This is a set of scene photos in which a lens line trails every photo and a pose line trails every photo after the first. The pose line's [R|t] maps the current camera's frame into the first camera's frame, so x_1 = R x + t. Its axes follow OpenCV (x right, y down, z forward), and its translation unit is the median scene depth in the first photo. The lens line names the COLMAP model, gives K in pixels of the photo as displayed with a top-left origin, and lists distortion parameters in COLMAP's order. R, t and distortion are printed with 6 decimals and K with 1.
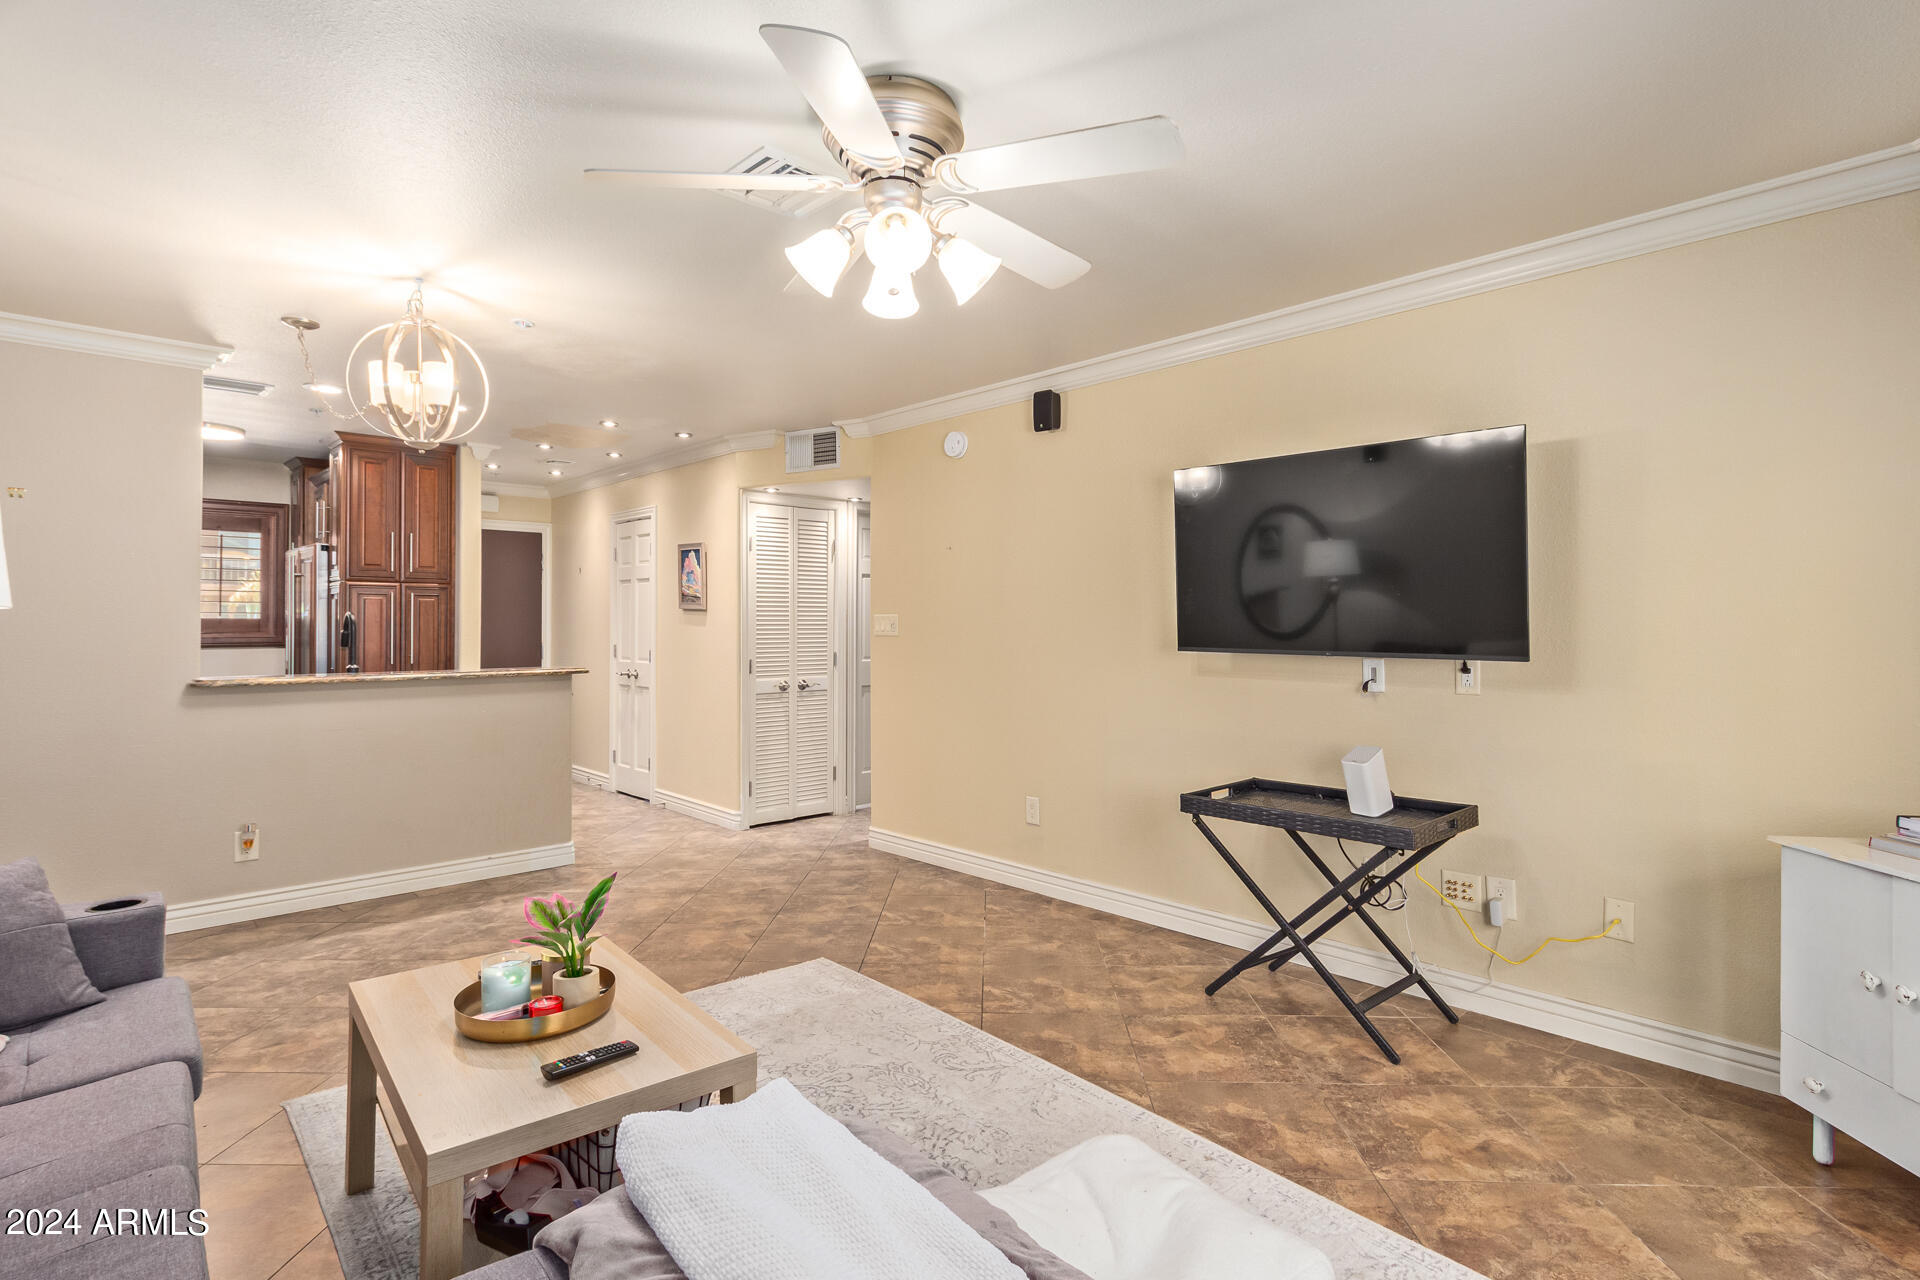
lens RADIAL K [[958.7, 0, 966.8], [0, 958.7, 605.6], [0, 0, 1]] dist [0.012272, -0.000869]
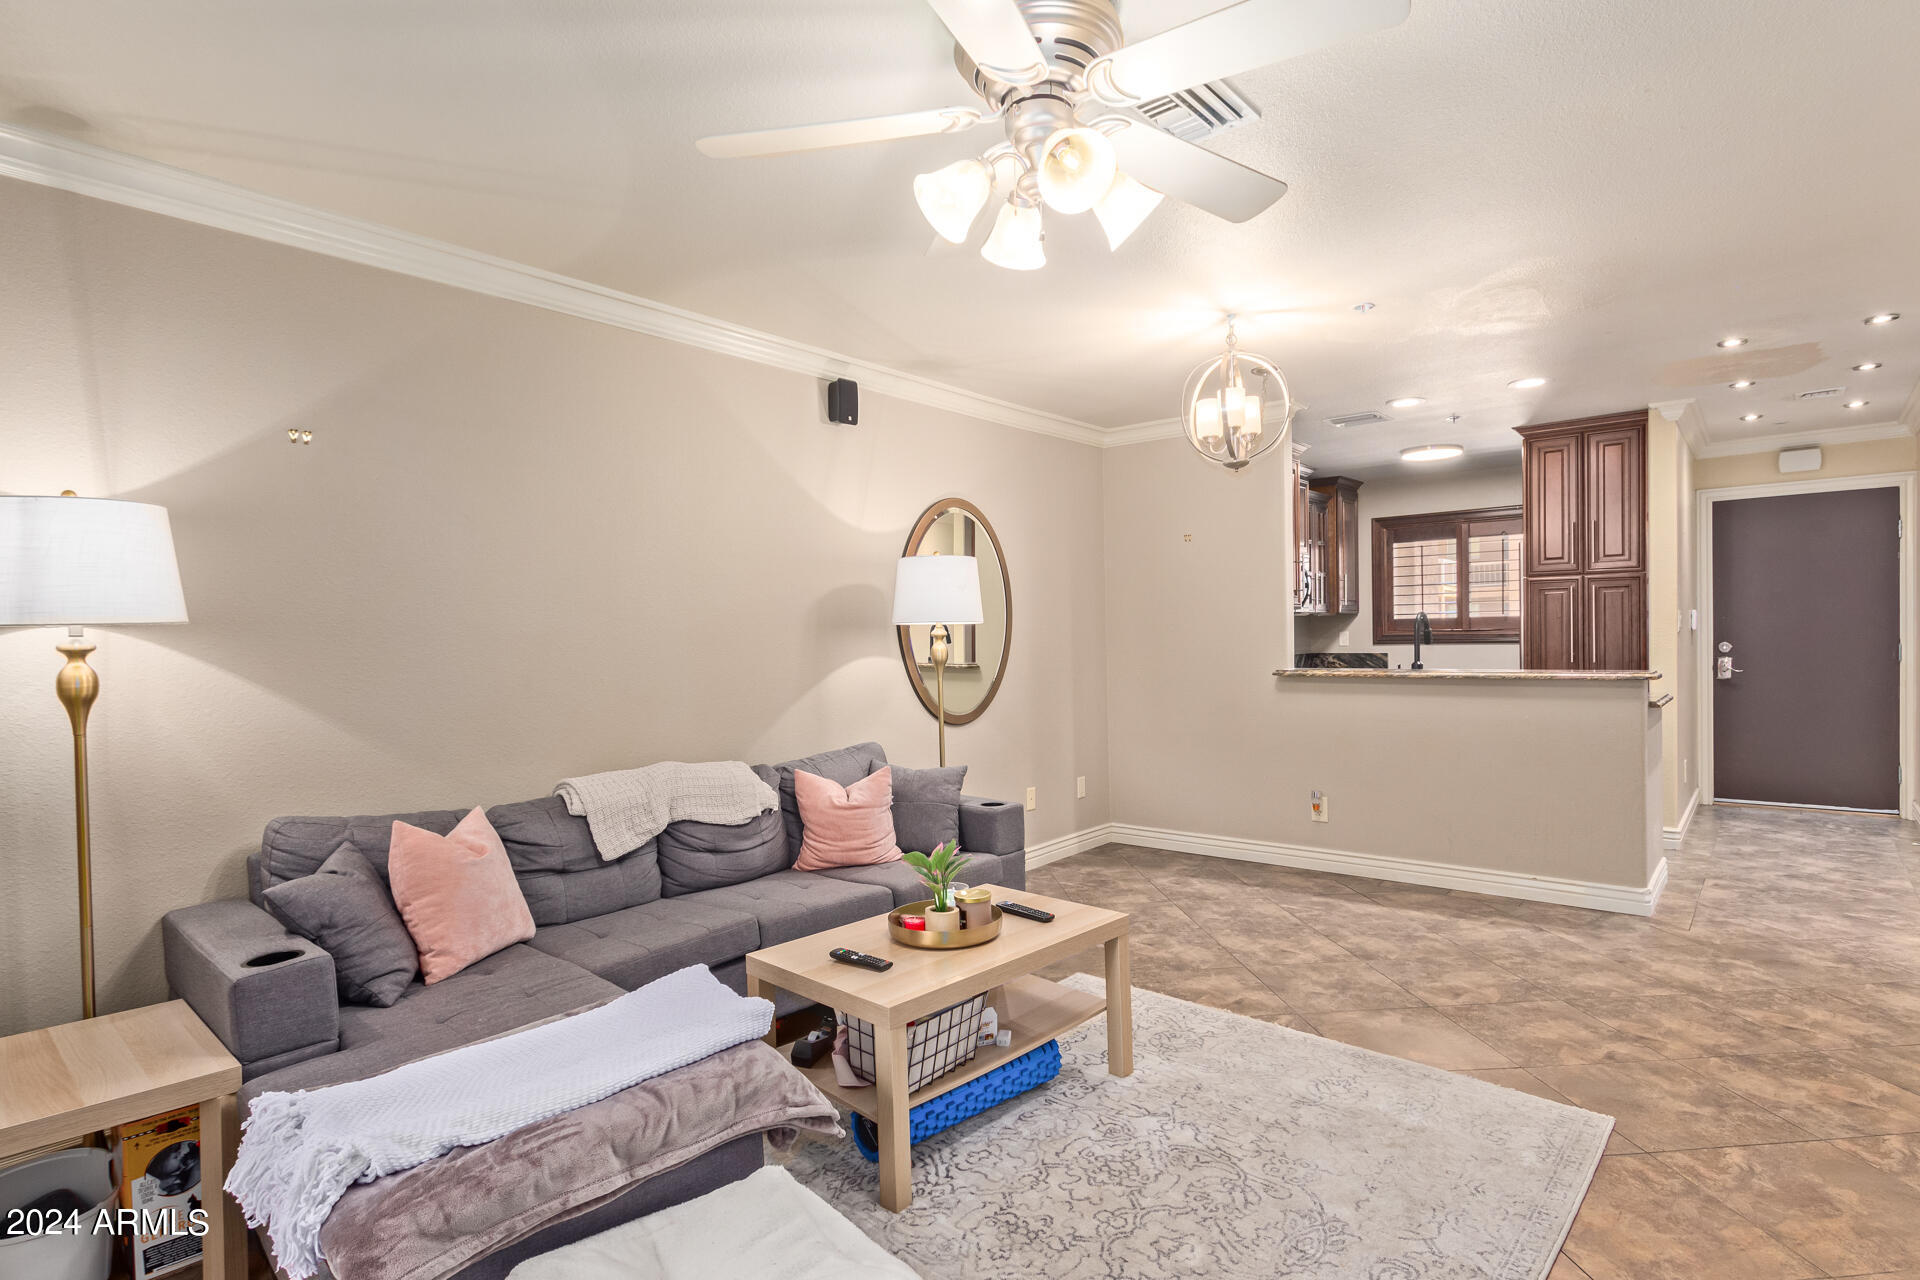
lens RADIAL K [[980.1, 0, 963.6], [0, 980.1, 656.5], [0, 0, 1]] dist [0.002583, -0.000633]
pose [[0.116349, 0.020573, -0.992995, 0.409150], [0.040010, 0.998877, 0.025383, 0.010211], [0.992402, -0.042683, 0.115396, 0.426655]]
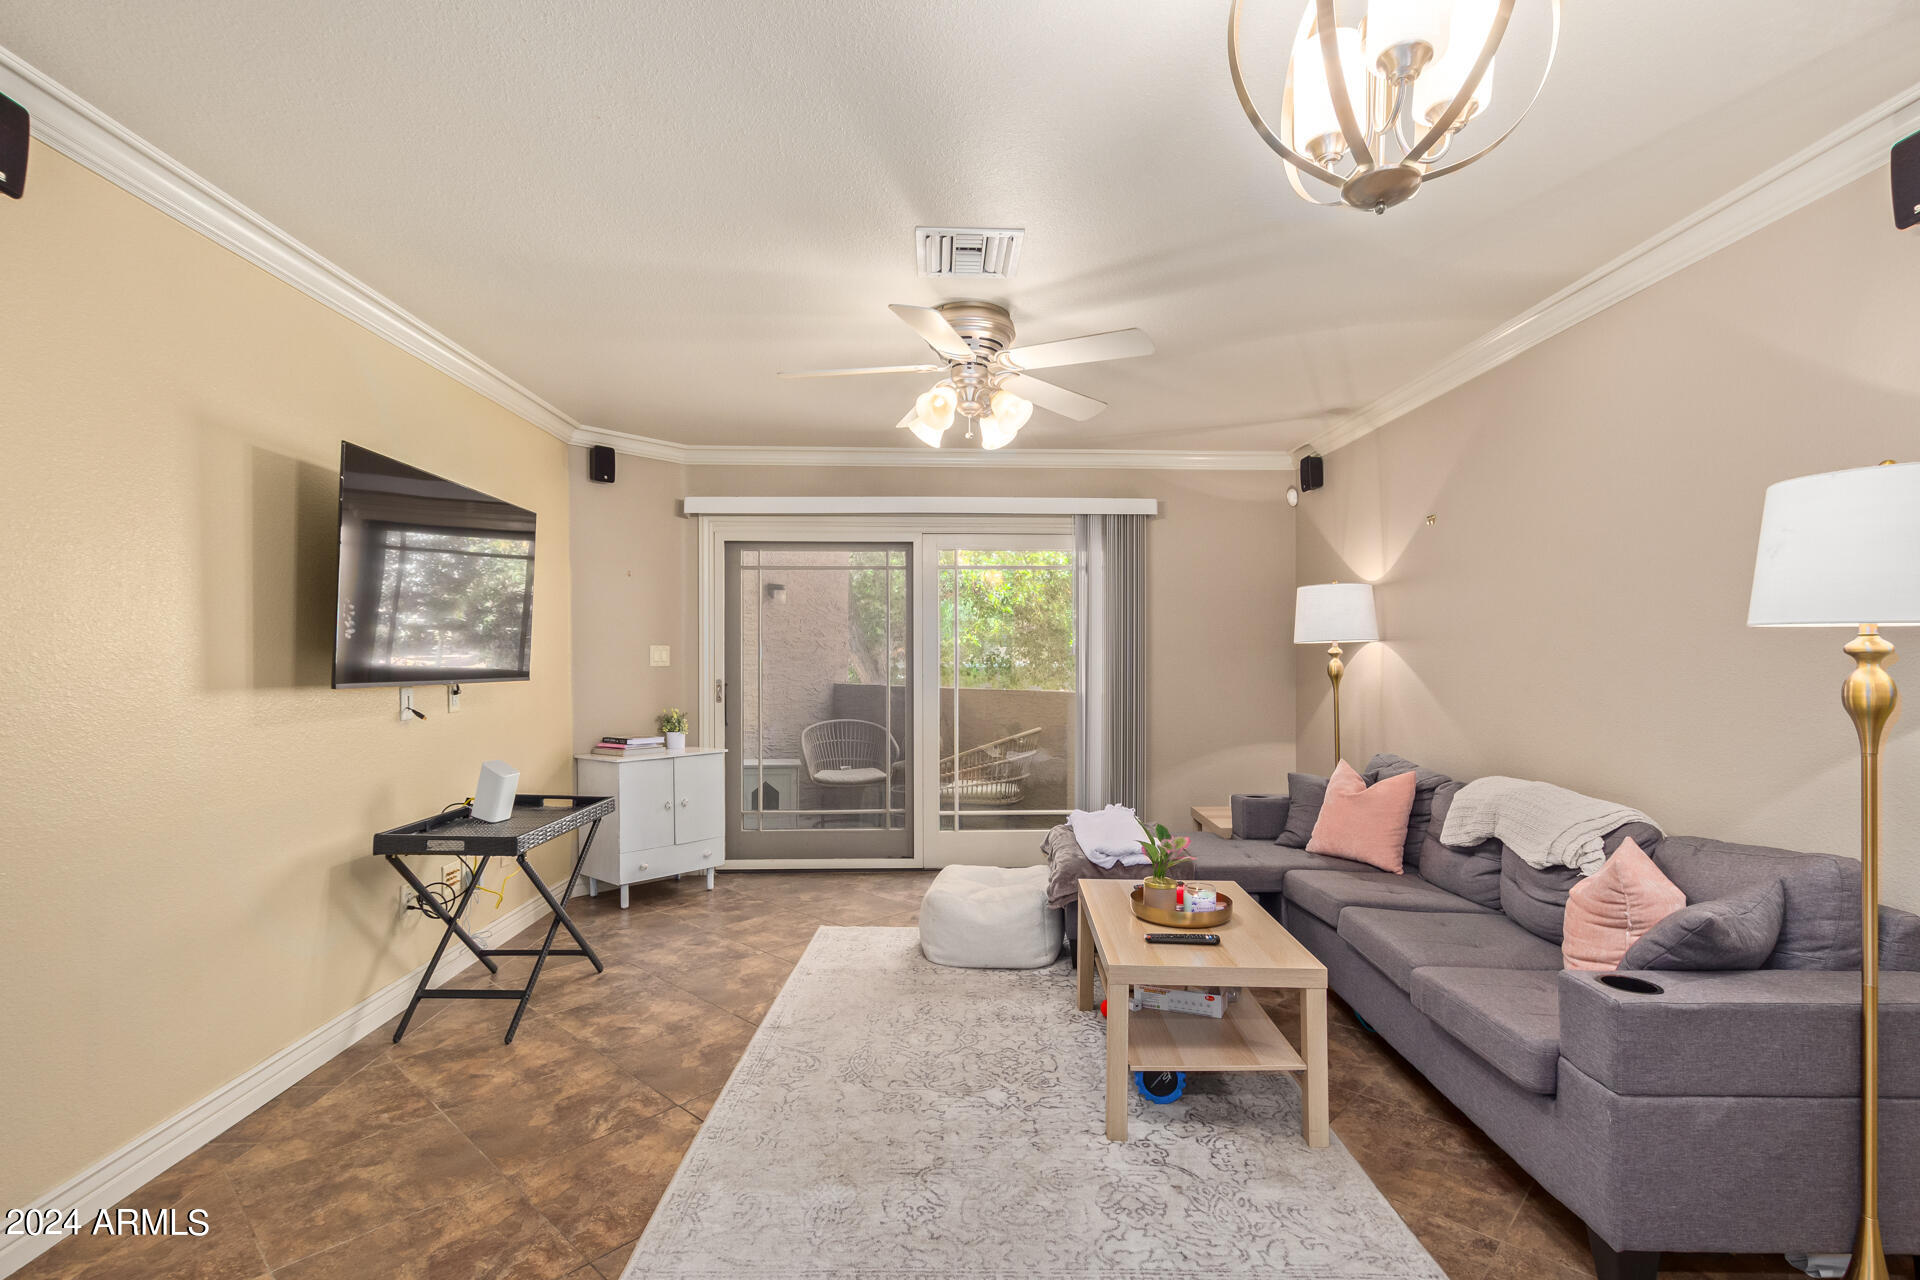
lens RADIAL K [[896.3, 0, 965.1], [0, 896.3, 658.0], [0, 0, 1]] dist [0.009607, -0.000217]
pose [[-0.750624, 0.001039, 0.660729, -0.530351], [-0.010420, 0.999856, -0.013410, 0.025418], [-0.660648, -0.016951, -0.750505, 1.082666]]
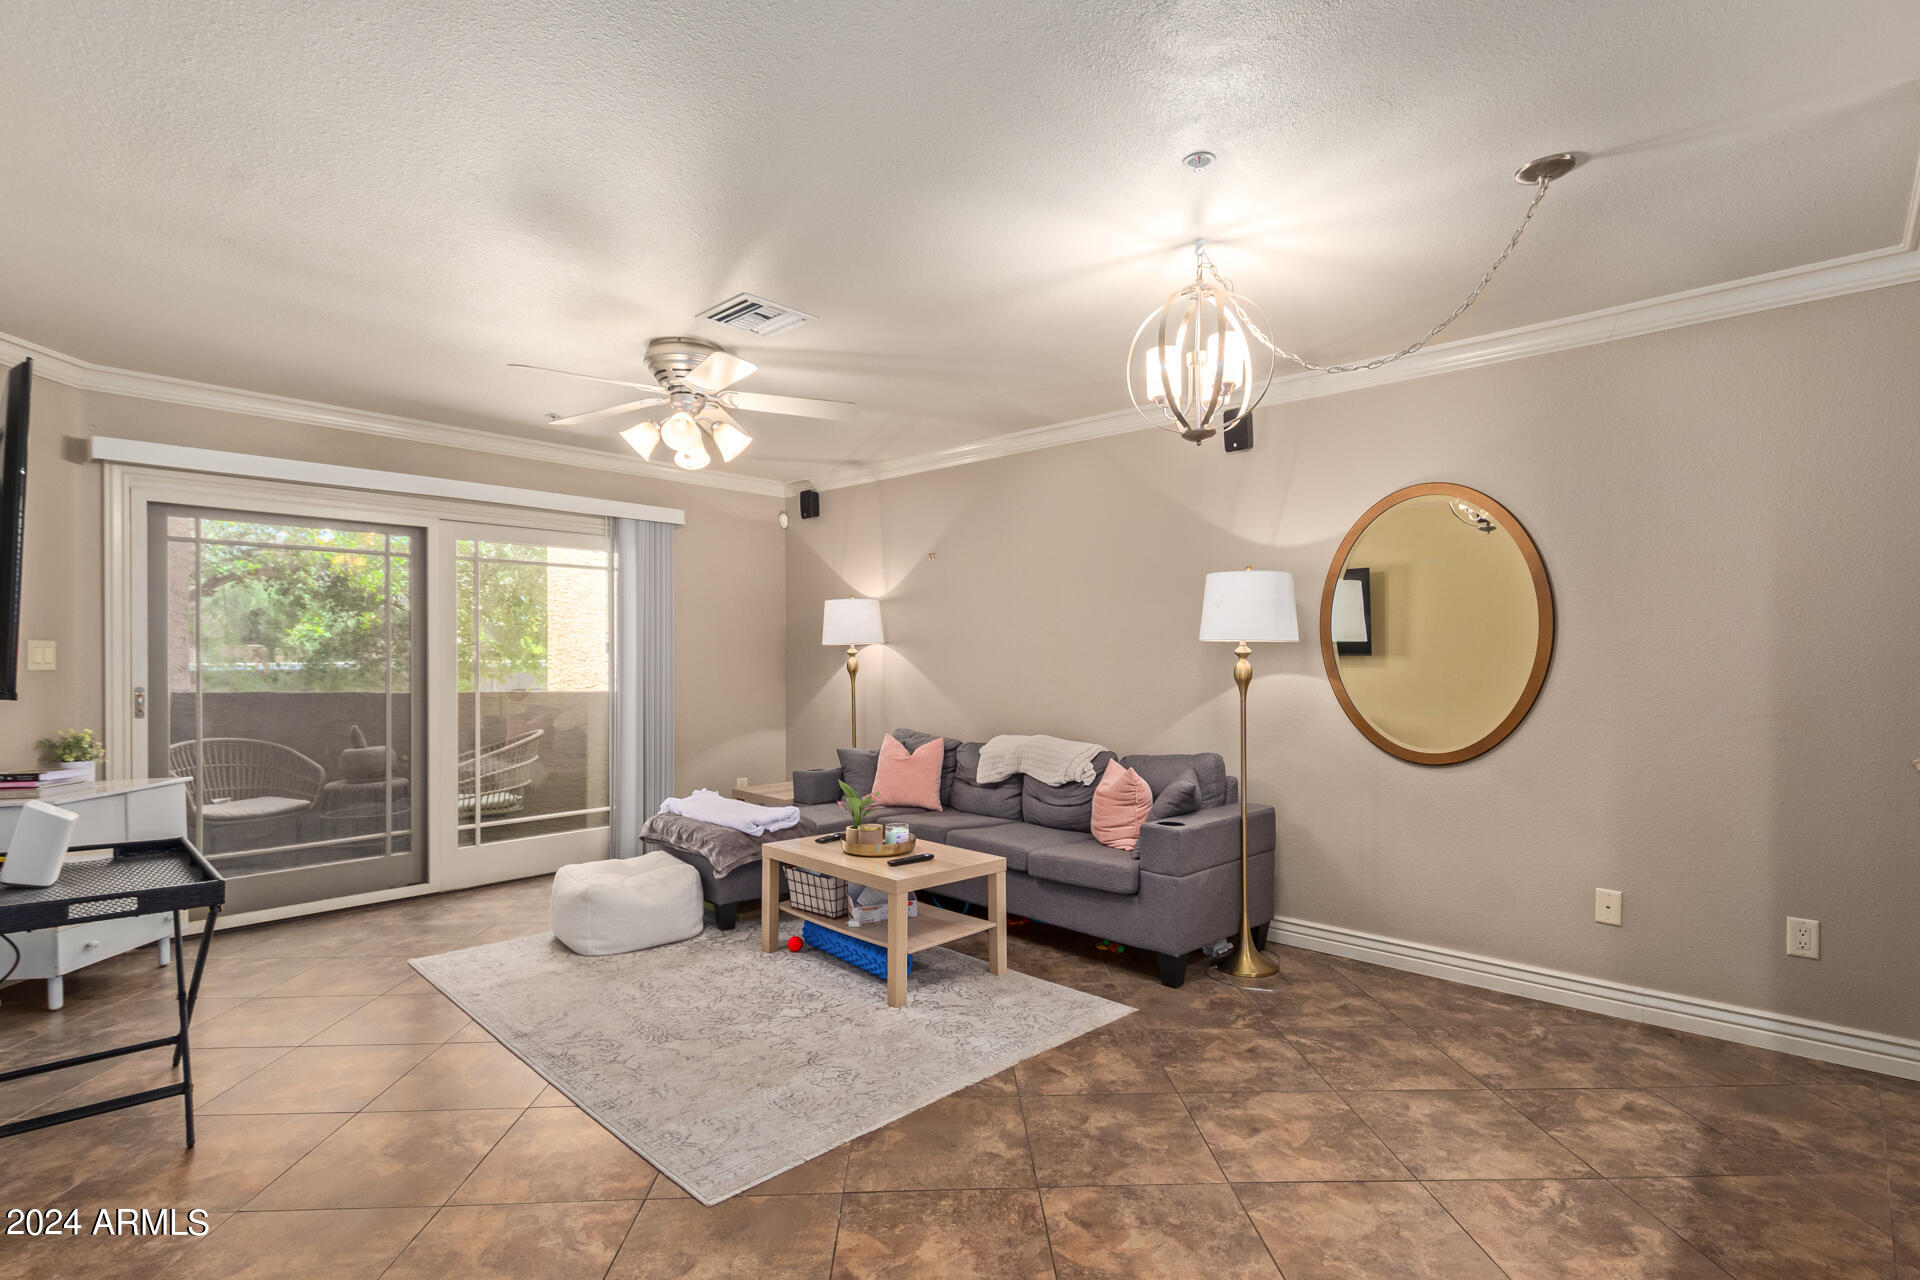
lens RADIAL K [[937.3, 0, 964.1], [0, 937.3, 657.8], [0, 0, 1]] dist [0.015011, -0.000211]
pose [[-0.997782, 0.002920, -0.066508, -0.236934], [0.003968, 0.999870, -0.015637, 0.030559], [0.066453, -0.015866, -0.997663, 1.403439]]
